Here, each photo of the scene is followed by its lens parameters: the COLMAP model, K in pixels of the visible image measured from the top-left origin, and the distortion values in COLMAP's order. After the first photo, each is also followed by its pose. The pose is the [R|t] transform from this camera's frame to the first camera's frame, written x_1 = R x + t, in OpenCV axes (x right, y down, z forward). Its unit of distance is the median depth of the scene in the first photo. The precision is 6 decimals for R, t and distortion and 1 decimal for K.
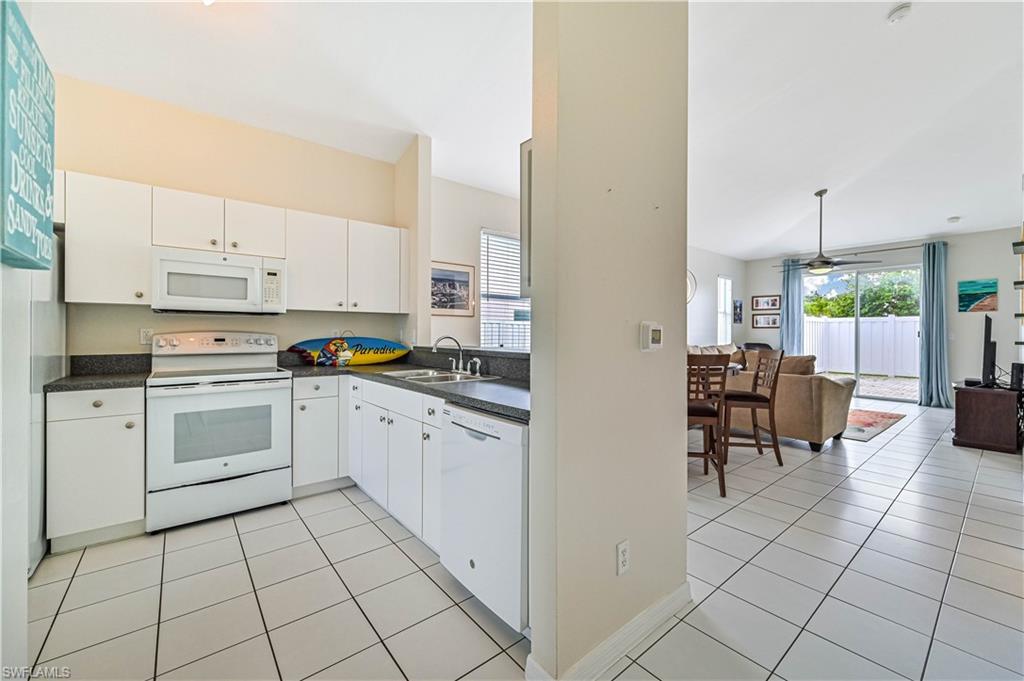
lens RADIAL K [[408.4, 0, 515.4], [0, 408.4, 331.6], [0, 0, 1]] dist [-0.000210, 0.000042]
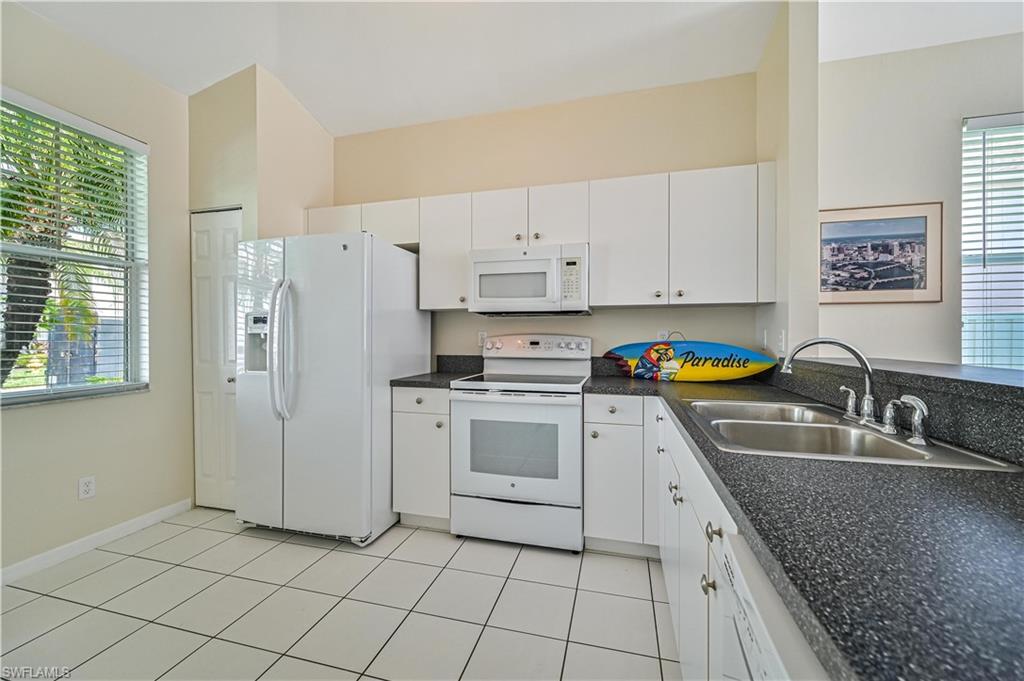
lens RADIAL K [[402.7, 0, 512.4], [0, 402.7, 338.0], [0, 0, 1]] dist [-0.000424, -0.000018]
pose [[0.577832, -0.003054, -0.816150, -0.003751], [0.004423, 0.999990, -0.000610, 0.008435], [0.816144, -0.003258, 0.577839, 0.417080]]
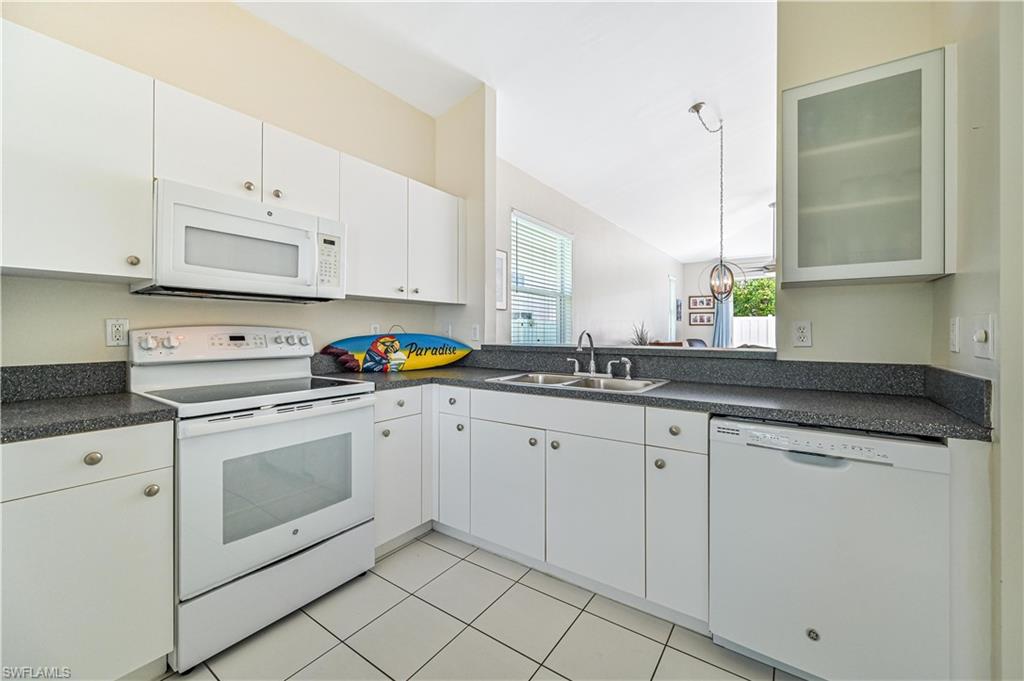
lens RADIAL K [[405.4, 0, 522.5], [0, 405.4, 328.4], [0, 0, 1]] dist [0.000224, -0.000005]
pose [[0.960871, -0.000396, 0.276998, -0.452008], [0.001271, 0.999995, -0.002979, 0.007030], [-0.276995, 0.003215, 0.960866, 0.240984]]
